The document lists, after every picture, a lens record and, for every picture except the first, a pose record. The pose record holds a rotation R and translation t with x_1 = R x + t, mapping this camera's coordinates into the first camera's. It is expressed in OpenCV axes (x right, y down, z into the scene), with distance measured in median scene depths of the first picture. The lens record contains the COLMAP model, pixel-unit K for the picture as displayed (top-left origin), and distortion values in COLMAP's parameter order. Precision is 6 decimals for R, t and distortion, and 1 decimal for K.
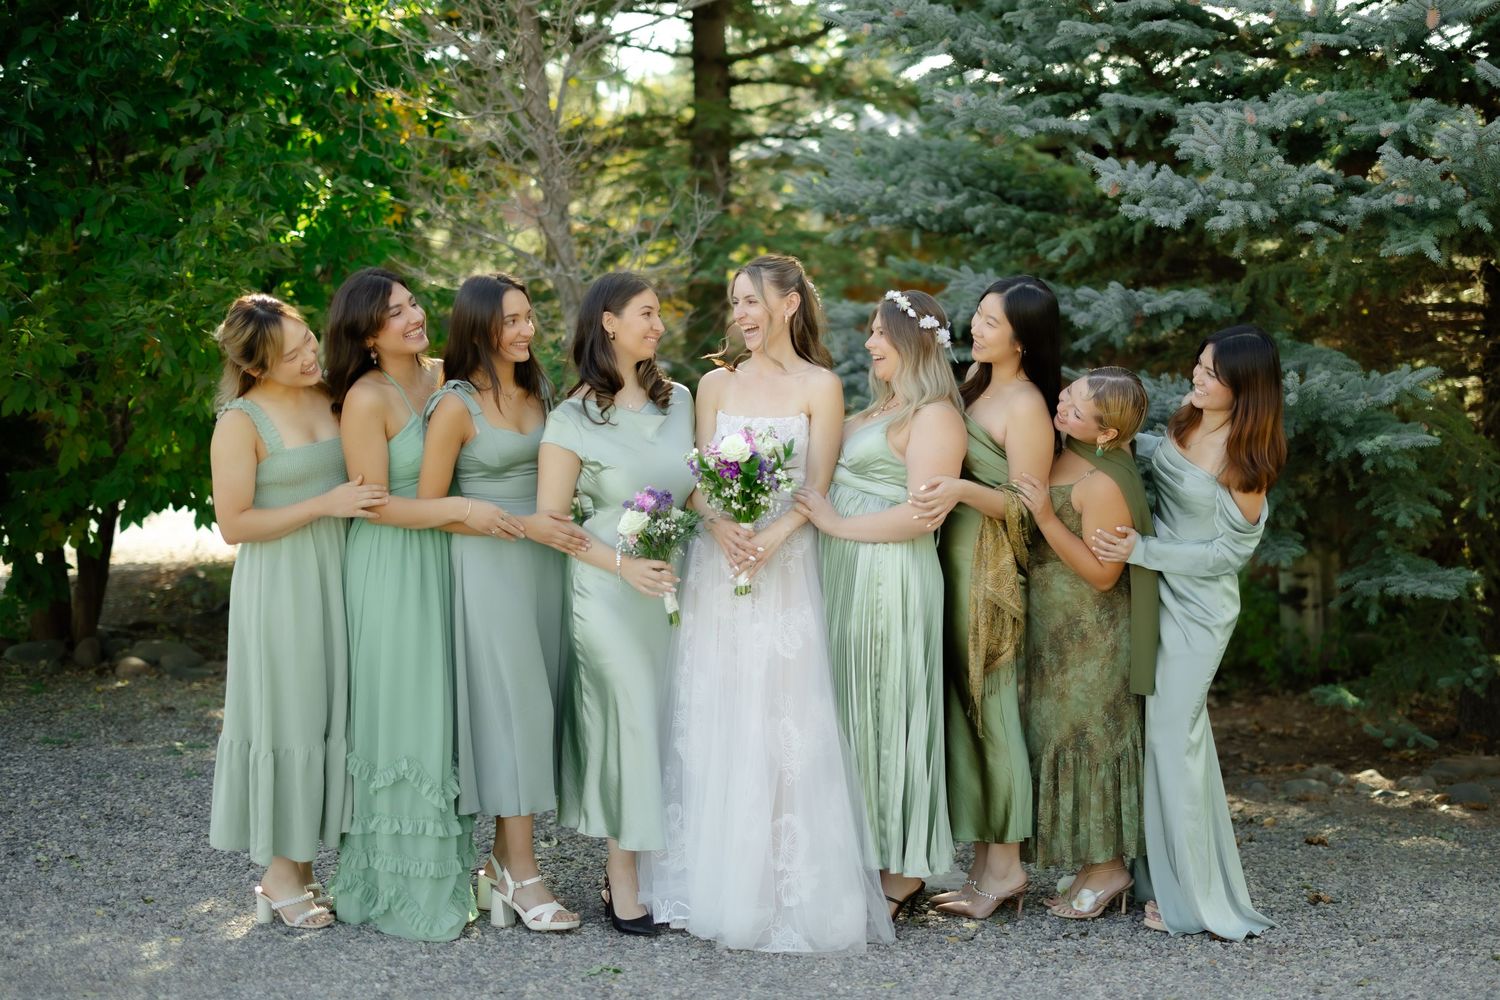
lens RADIAL K [[2339.2, 0, 867.7], [0, 2339.2, 539.9], [0, 0, 1]] dist [0.020533, 0.125985]
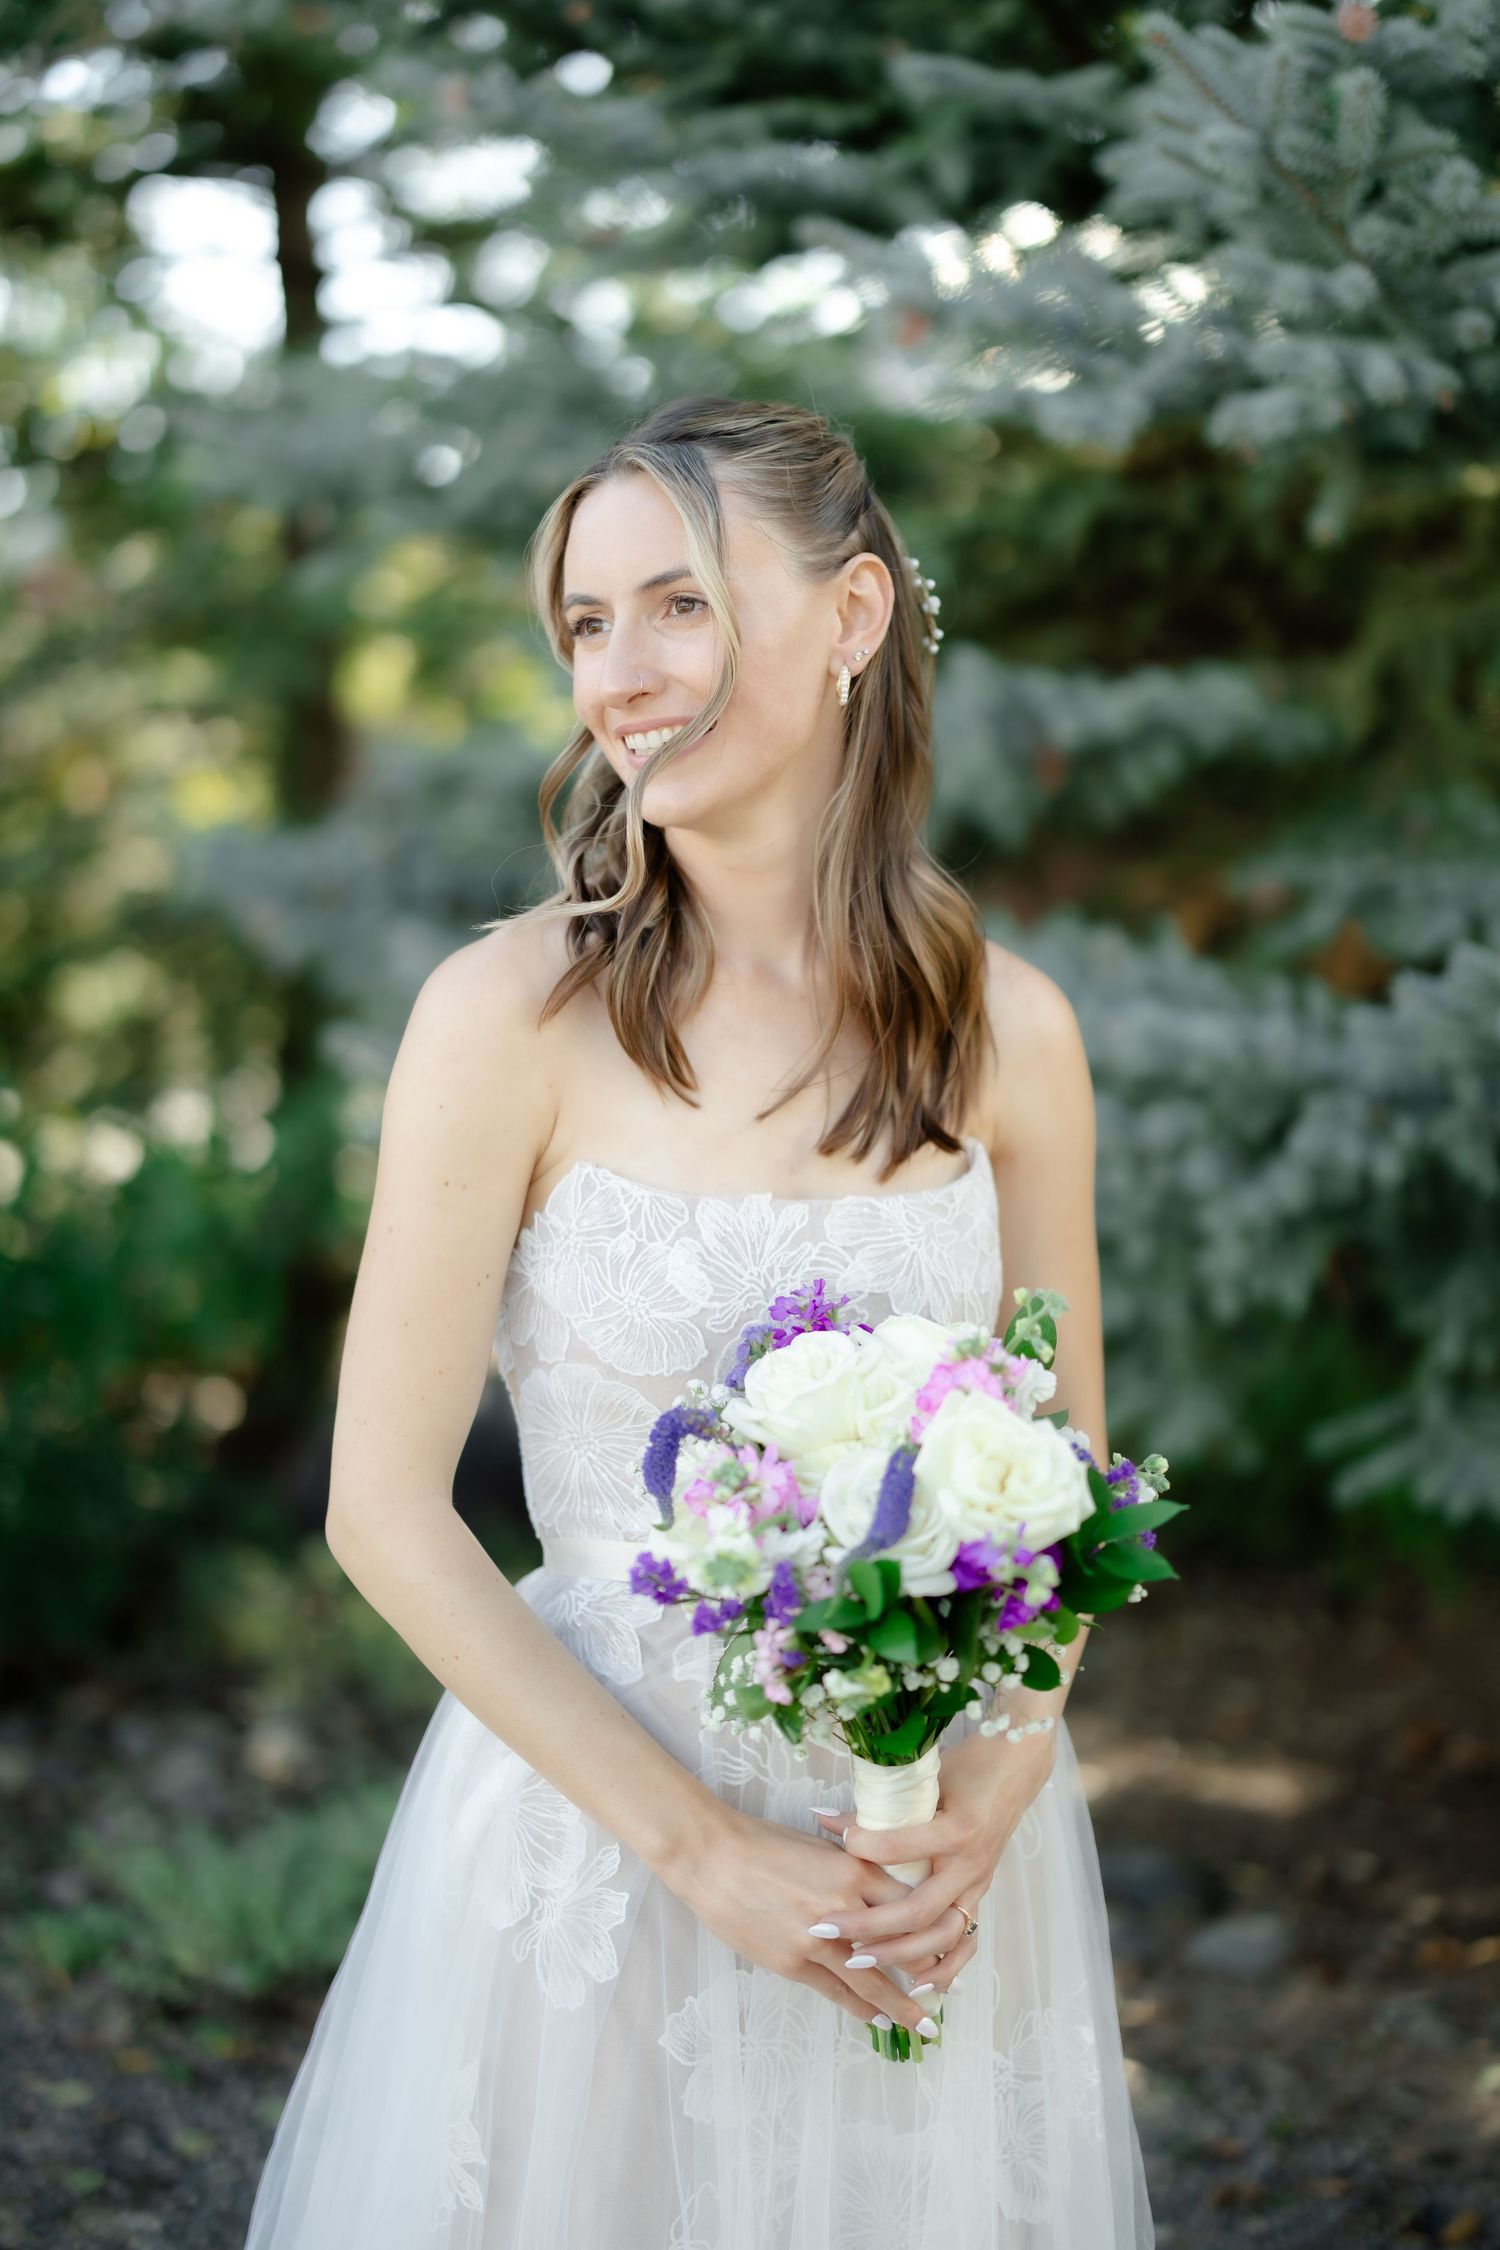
lens RADIAL K [[3187.1, 0, 811.4], [0, 3187.1, 1120.8], [0, 0, 1]] dist [0.007960, 0.015999]
pose [[0.999499, -0.019176, -0.025193, 0.094993], [0.019377, 0.999782, 0.007724, -0.048138], [0.025039, -0.008208, 0.999653, 0.554389]]
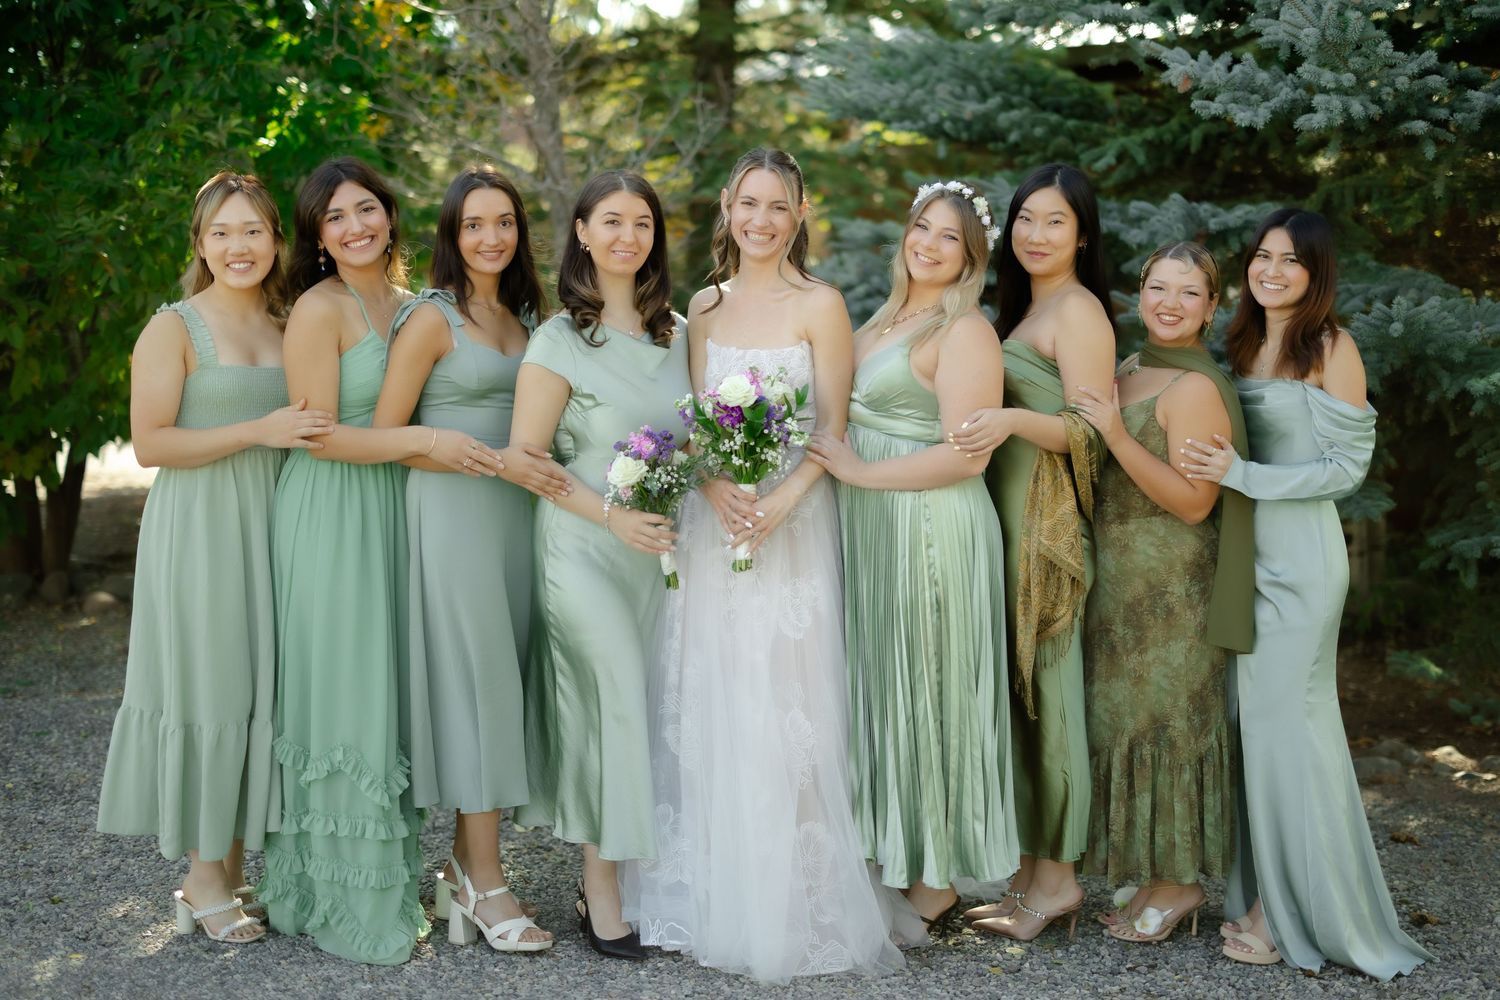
lens RADIAL K [[2193.0, 0, 790.2], [0, 2193.0, 488.0], [0, 0, 1]] dist [0.025291, 0.035745]
pose [[0.999491, 0.010511, -0.030130, -0.012748], [-0.010135, 0.999869, 0.012609, -0.009462], [0.030259, -0.012297, 0.999466, 0.178857]]
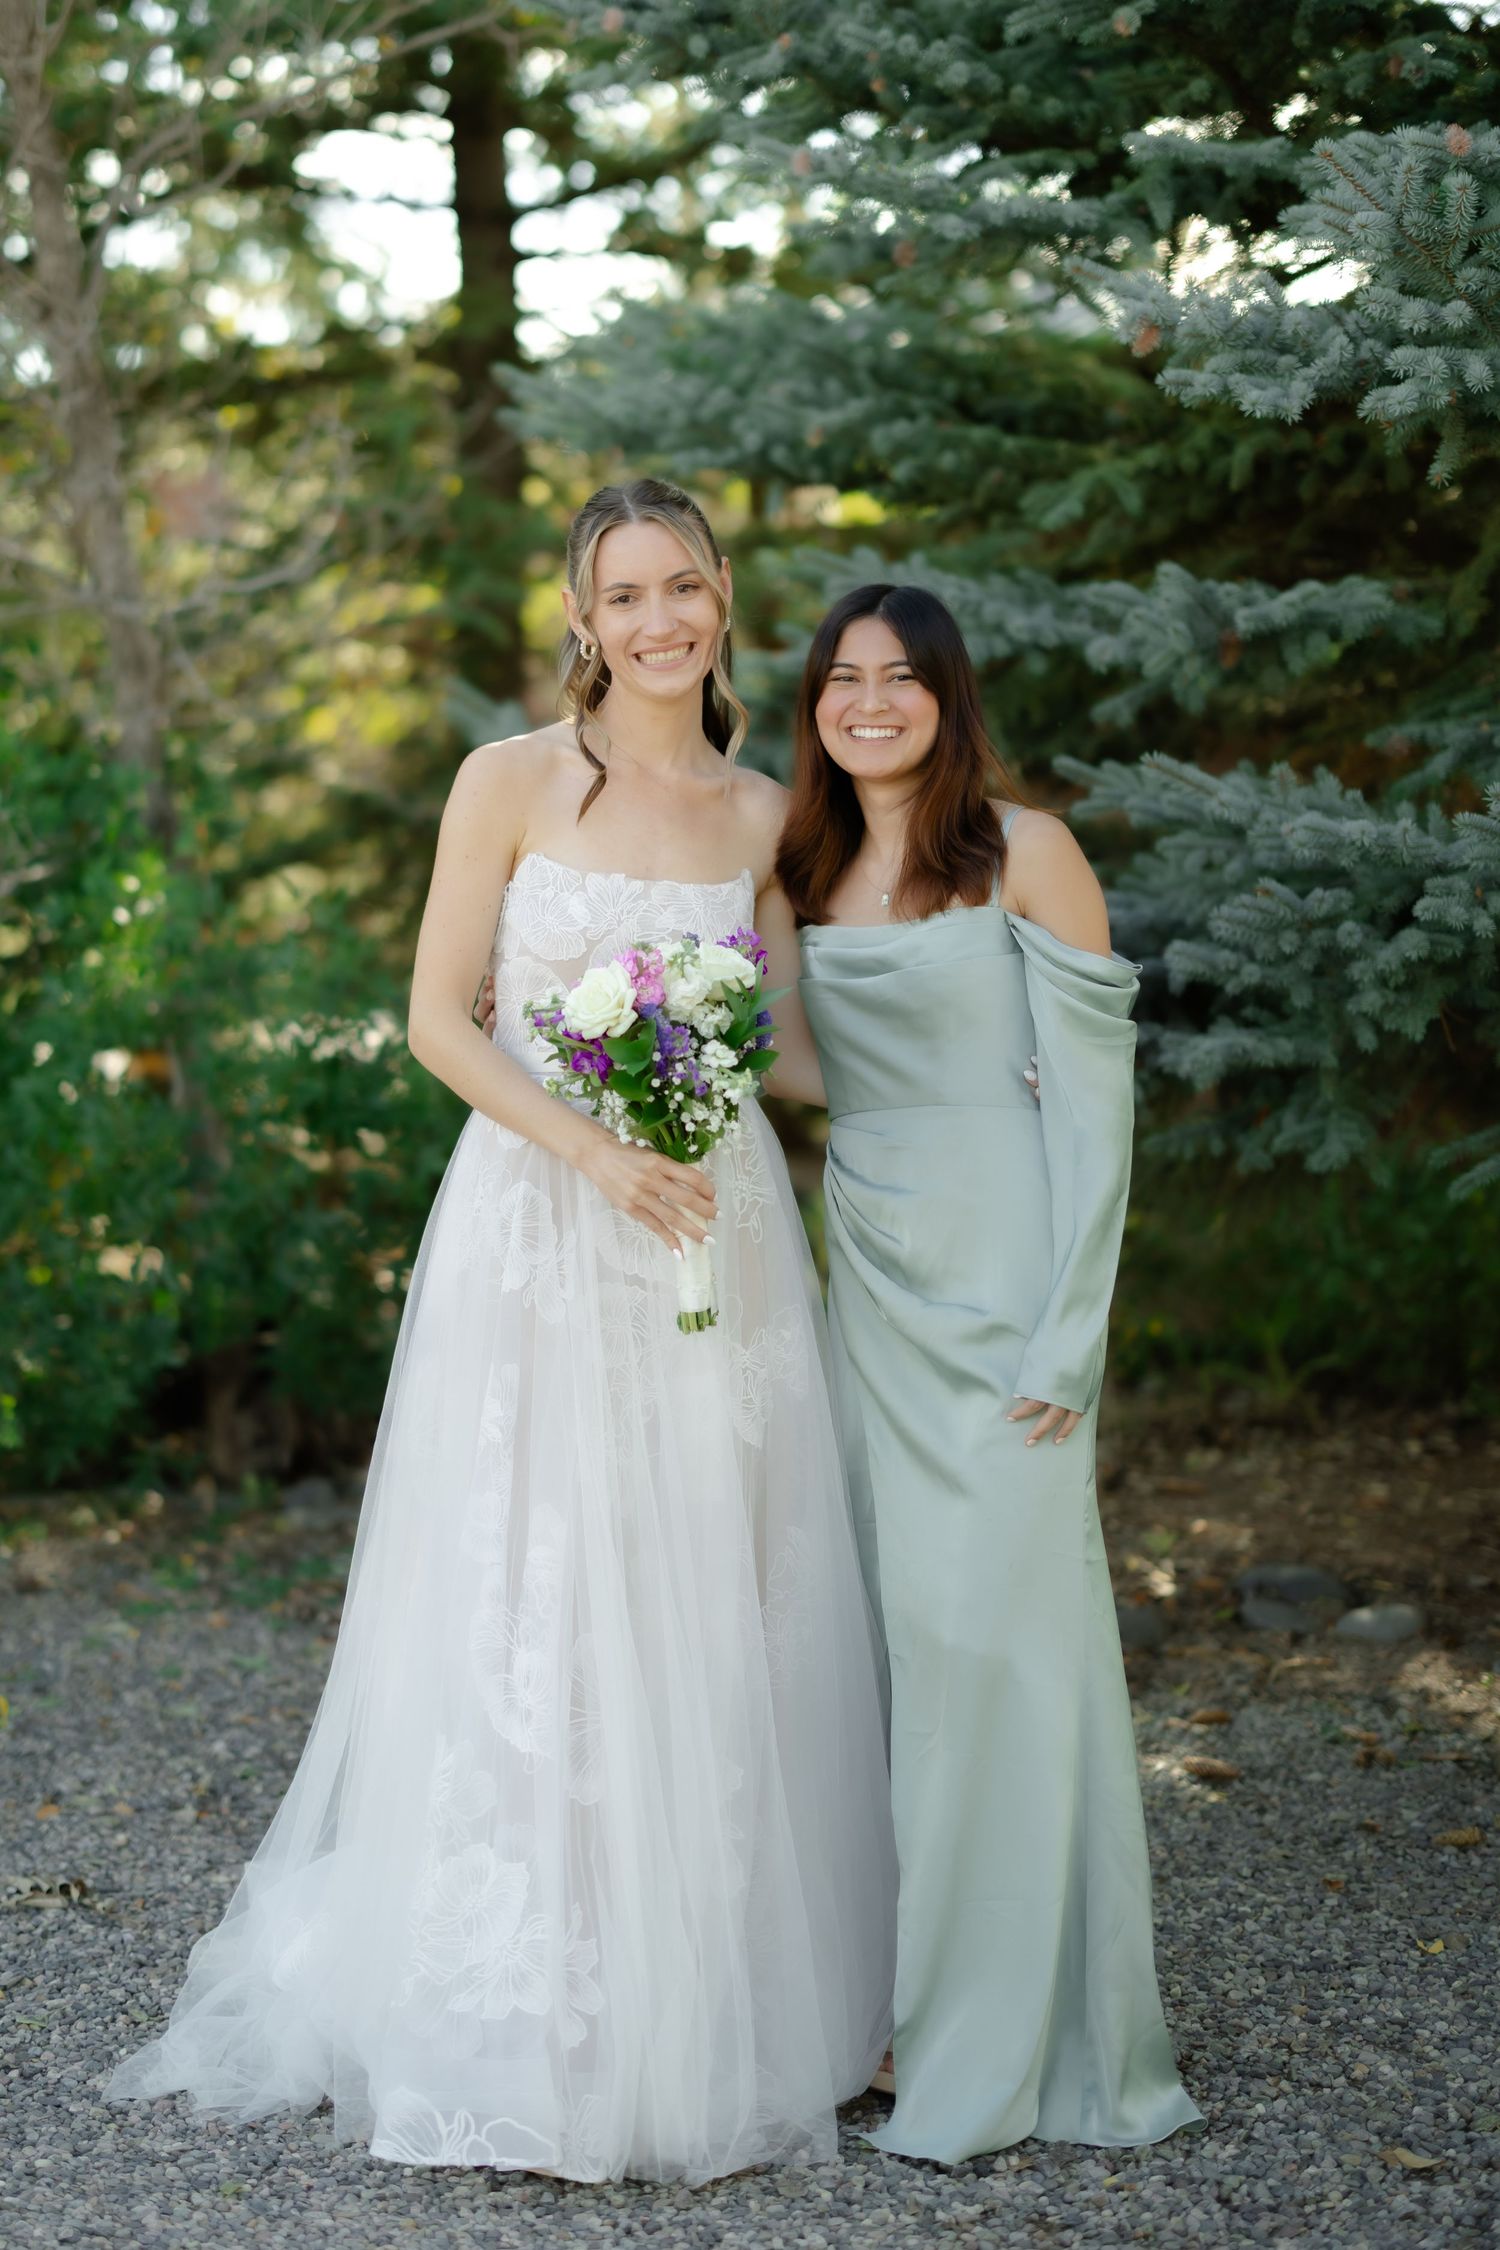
lens RADIAL K [[3636.7, 0, 674.2], [0, 3636.7, 975.2], [0, 0, 1]] dist [0.039627, -0.011785]
pose [[0.996862, -0.014053, -0.077905, 0.065007], [0.011879, 0.999529, -0.028306, -0.013542], [0.078267, 0.027291, 0.996559, 0.309087]]
